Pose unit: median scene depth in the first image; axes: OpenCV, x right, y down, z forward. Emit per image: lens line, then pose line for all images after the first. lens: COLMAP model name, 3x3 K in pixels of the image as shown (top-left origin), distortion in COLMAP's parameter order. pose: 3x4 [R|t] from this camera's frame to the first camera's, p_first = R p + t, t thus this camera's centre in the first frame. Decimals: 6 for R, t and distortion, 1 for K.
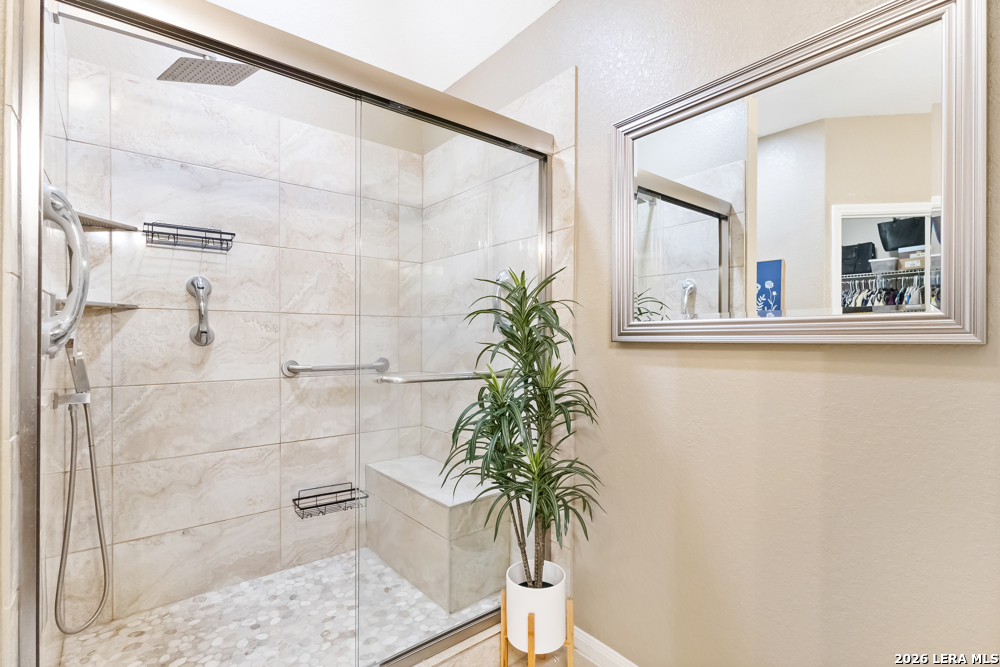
lens RADIAL K [[466.1, 0, 496.7], [0, 466.1, 333.7], [0, 0, 1]] dist [-0.003901, 0.001012]
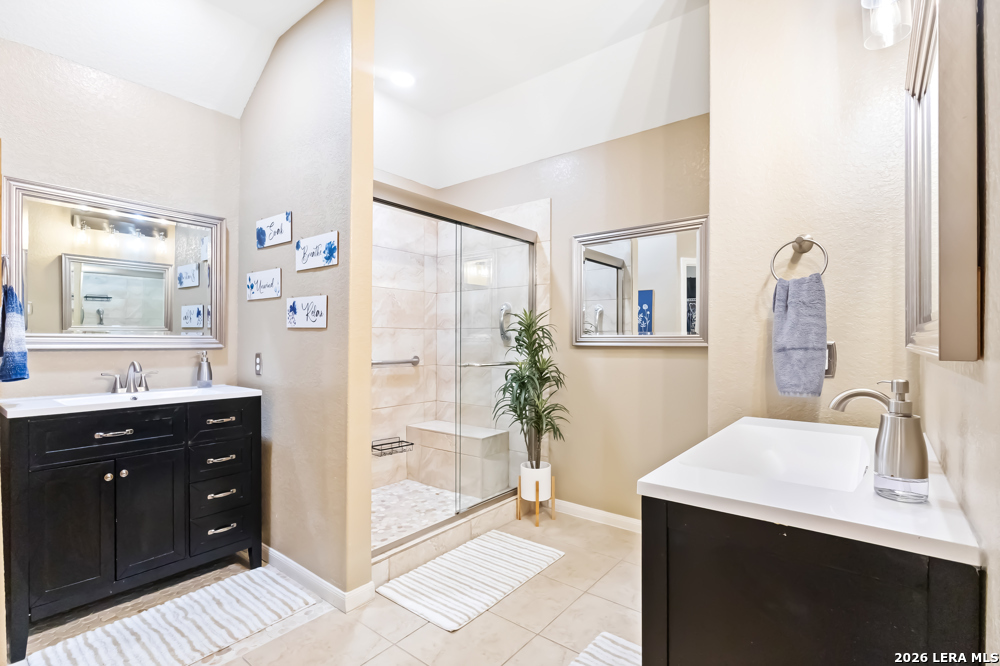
lens RADIAL K [[466.1, 0, 505.7], [0, 466.1, 329.8], [0, 0, 1]] dist [-0.003901, 0.001012]
pose [[0.972664, 0.004881, 0.232165, -0.375274], [-0.002460, 0.999940, -0.010719, -0.021656], [-0.232203, 0.009855, 0.972617, -0.663685]]
